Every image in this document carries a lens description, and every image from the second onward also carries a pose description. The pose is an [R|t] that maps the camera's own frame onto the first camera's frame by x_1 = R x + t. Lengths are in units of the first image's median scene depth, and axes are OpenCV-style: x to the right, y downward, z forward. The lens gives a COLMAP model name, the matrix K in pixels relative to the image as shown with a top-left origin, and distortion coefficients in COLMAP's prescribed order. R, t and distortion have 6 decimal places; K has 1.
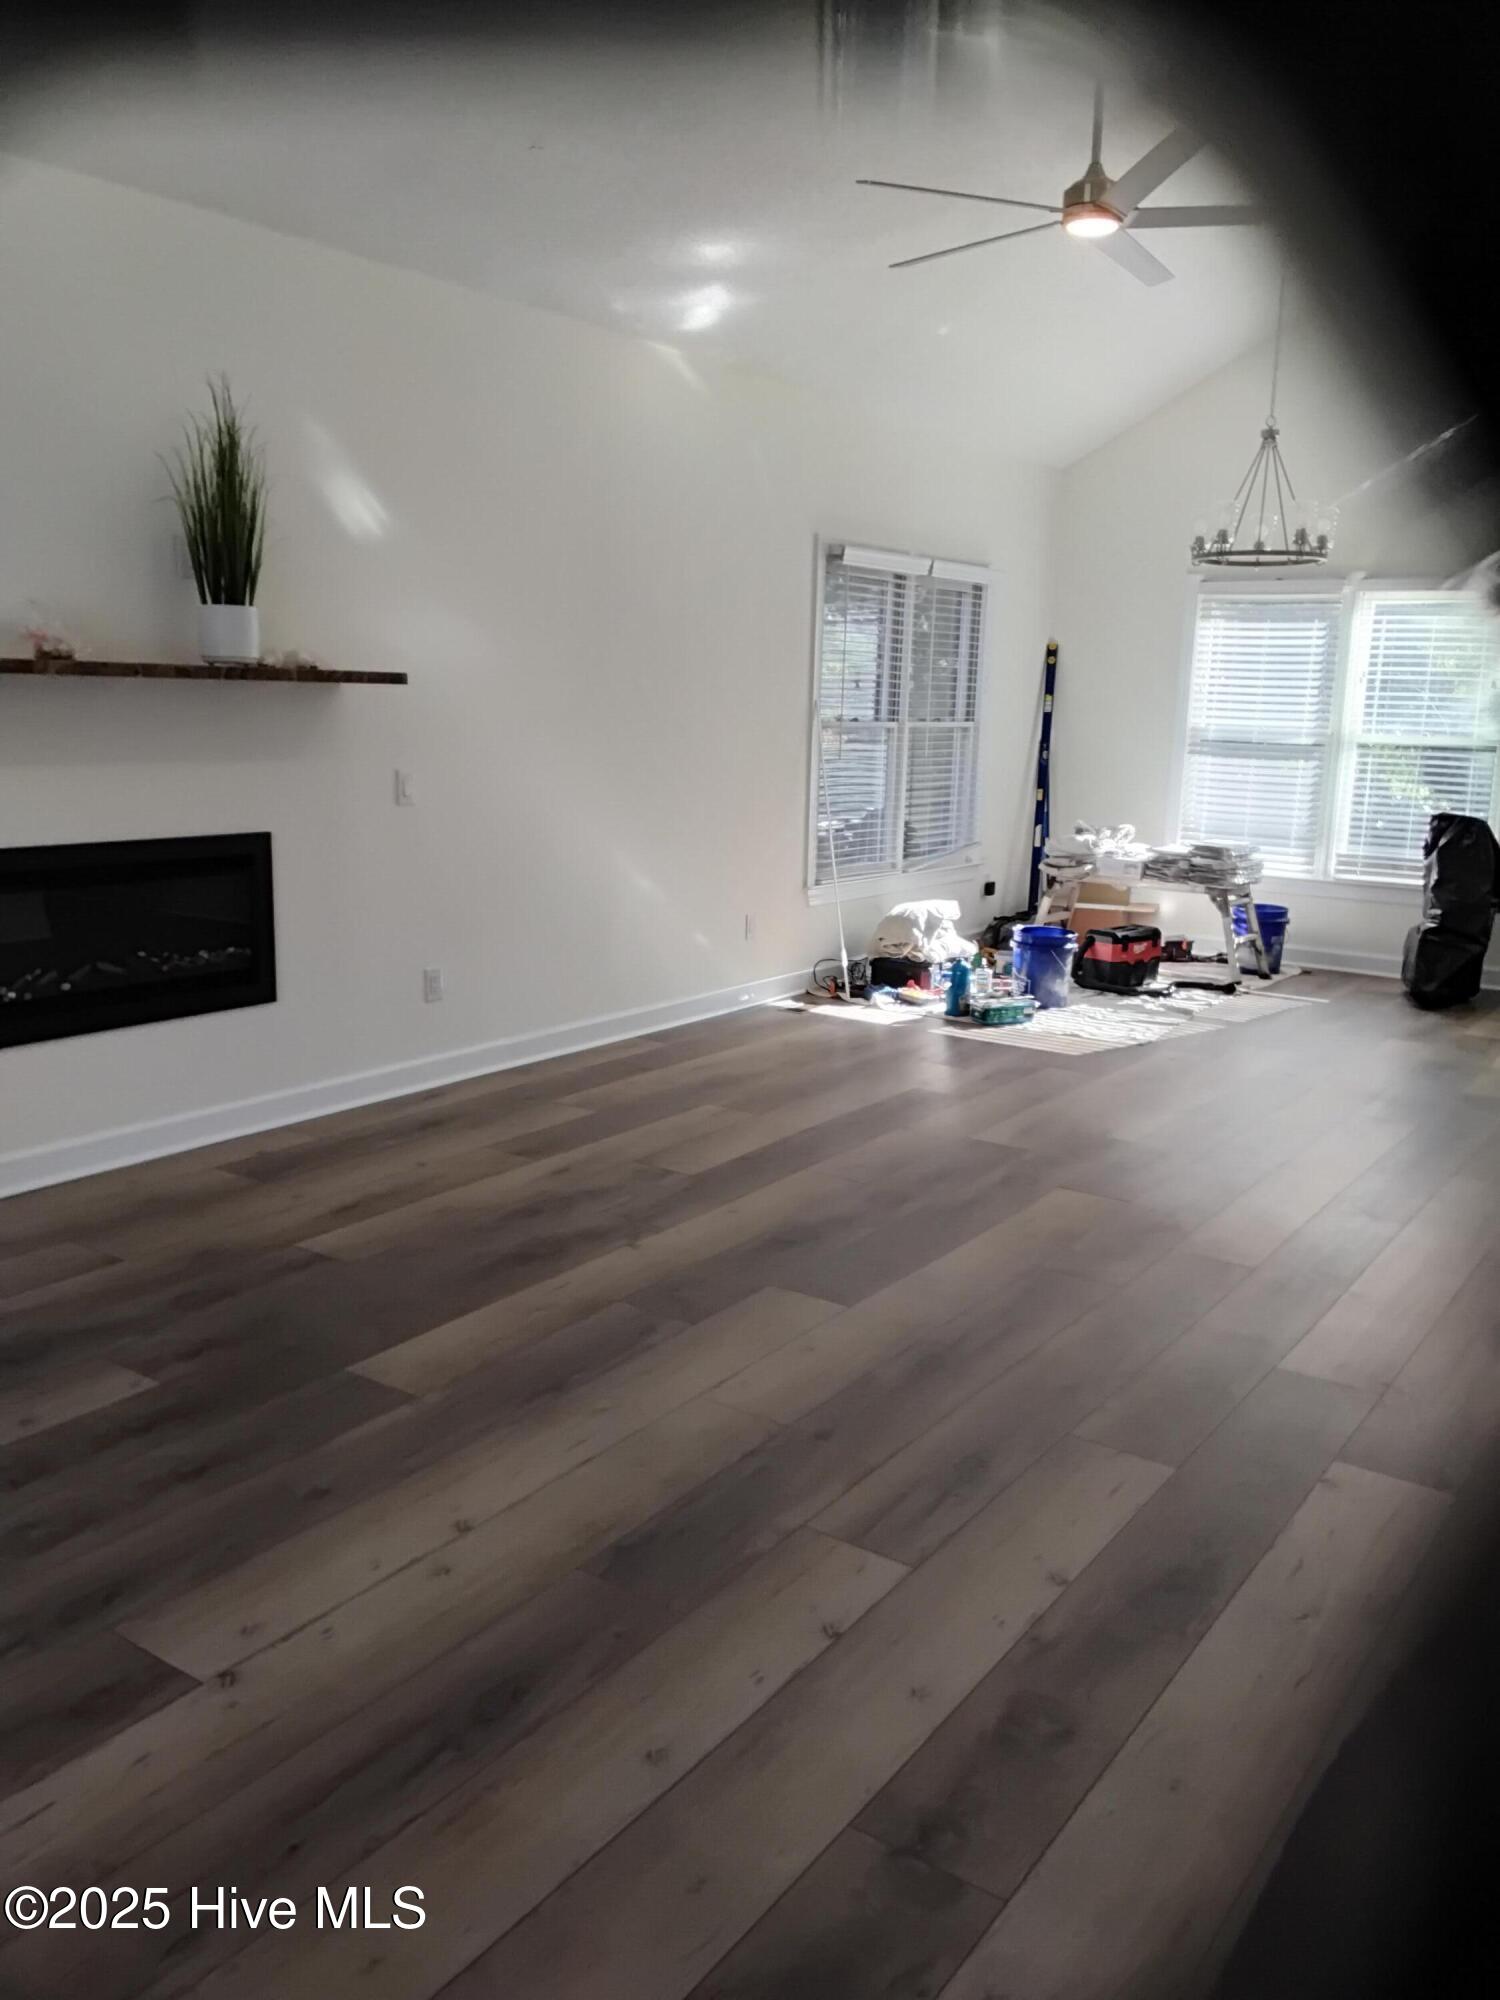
lens RADIAL K [[1593.0, 0, 753.7], [0, 1593.0, 1028.1], [0, 0, 1]] dist [0.136398, -0.185777]
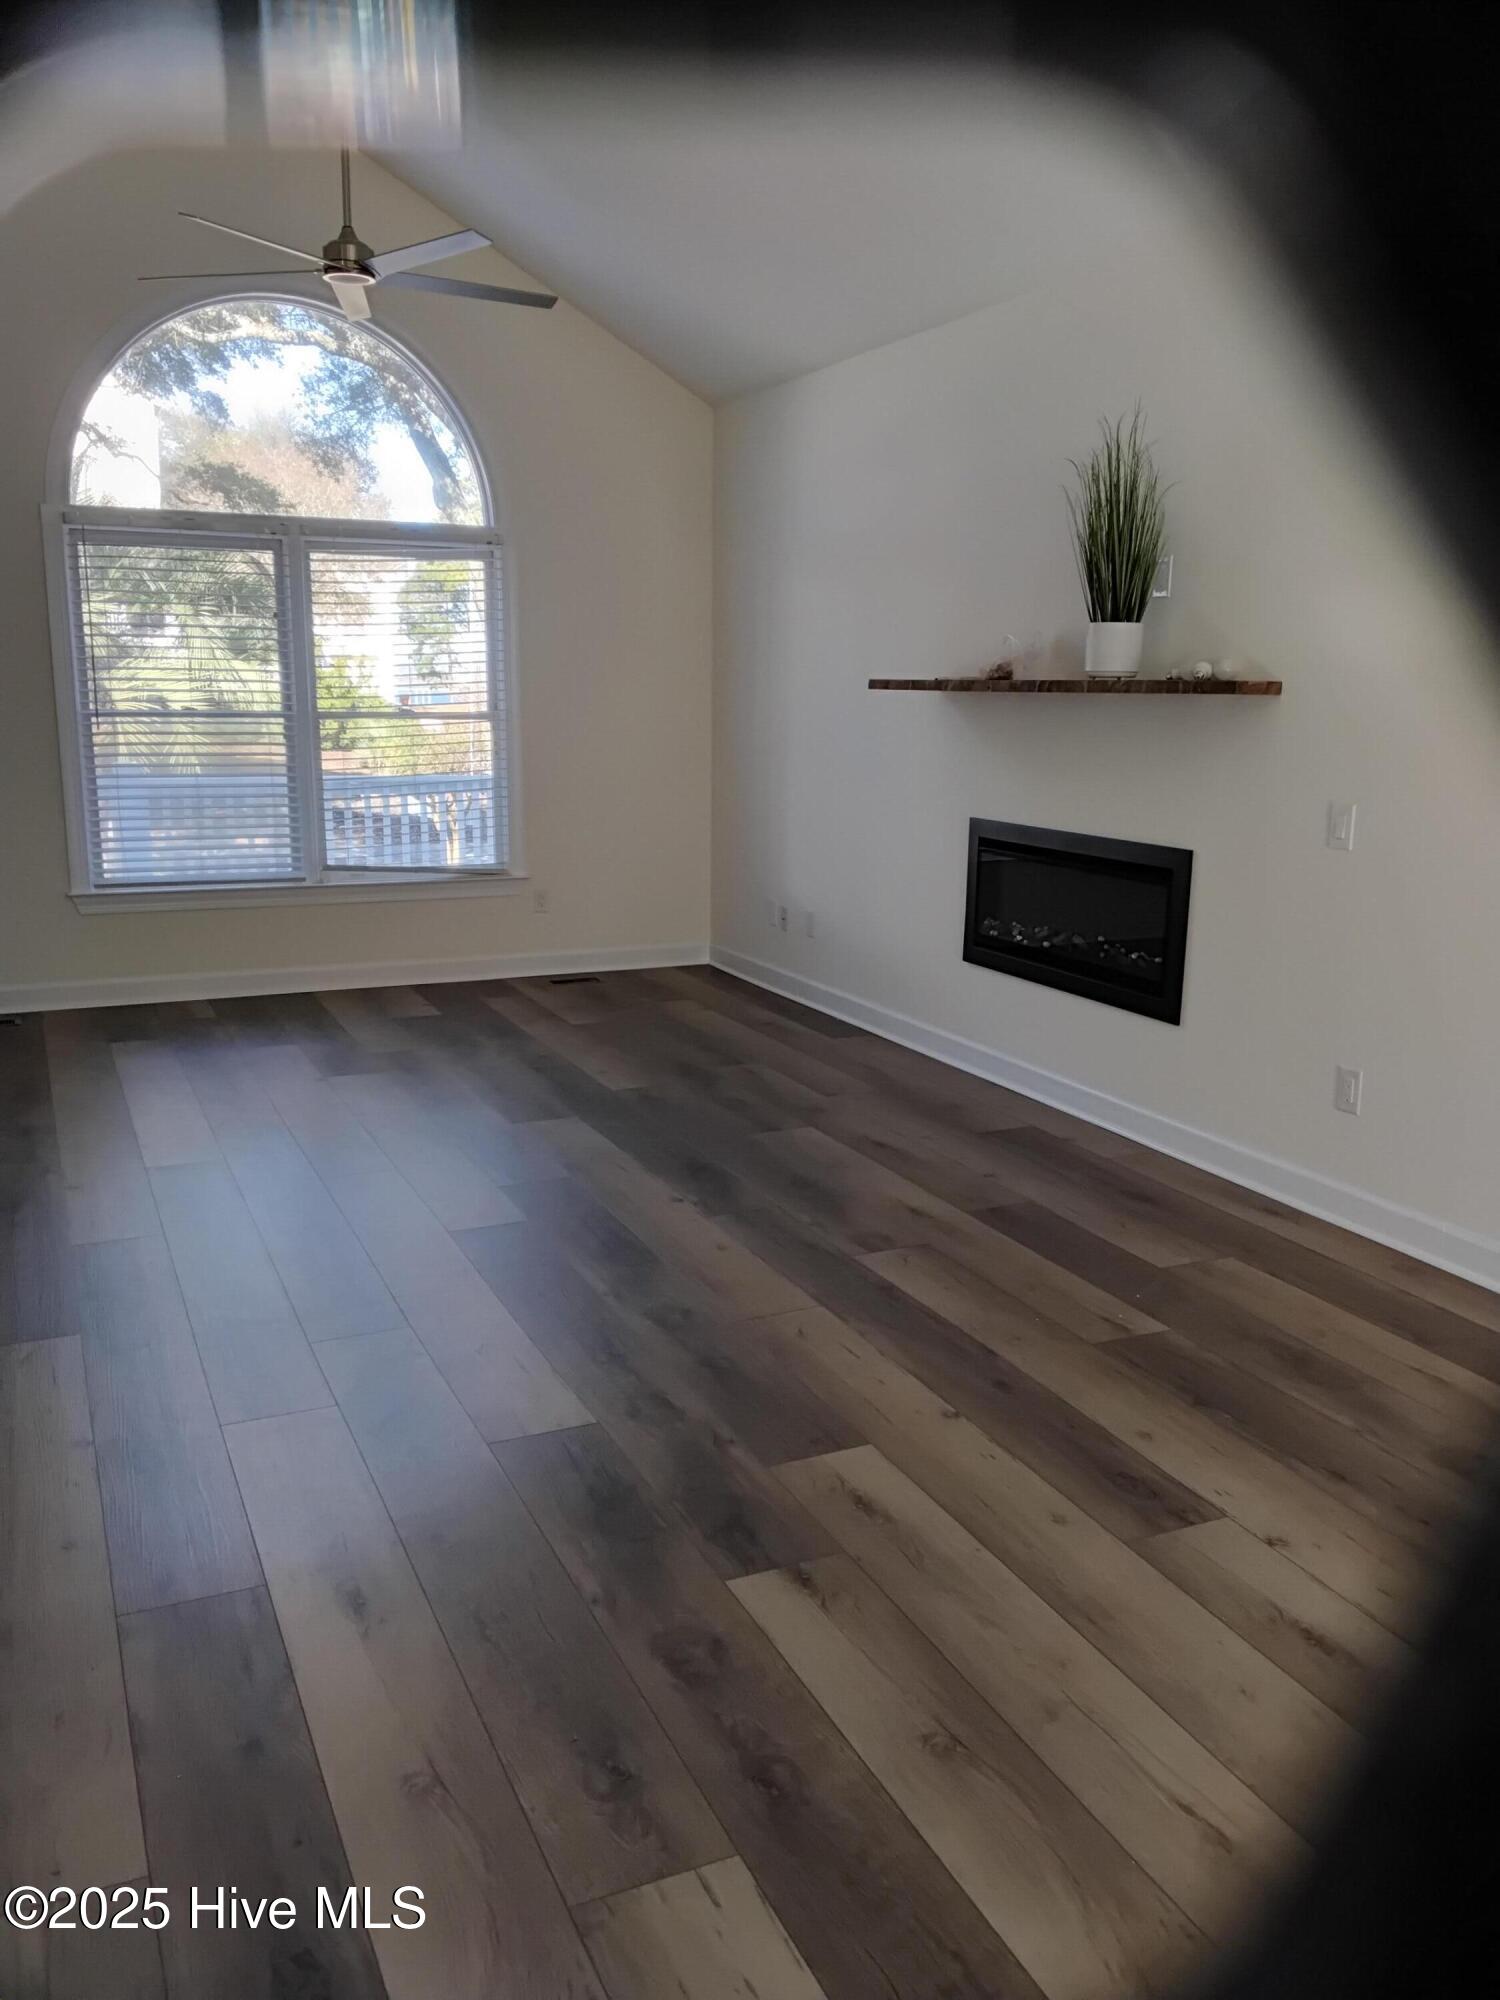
lens RADIAL K [[1593.0, 0, 753.7], [0, 1593.0, 1028.1], [0, 0, 1]] dist [0.136398, -0.185777]
pose [[-0.510574, 0.150179, -0.846617, 0.695839], [-0.206563, 0.934370, 0.290319, -0.259529], [0.834653, 0.323109, -0.446044, 1.303758]]
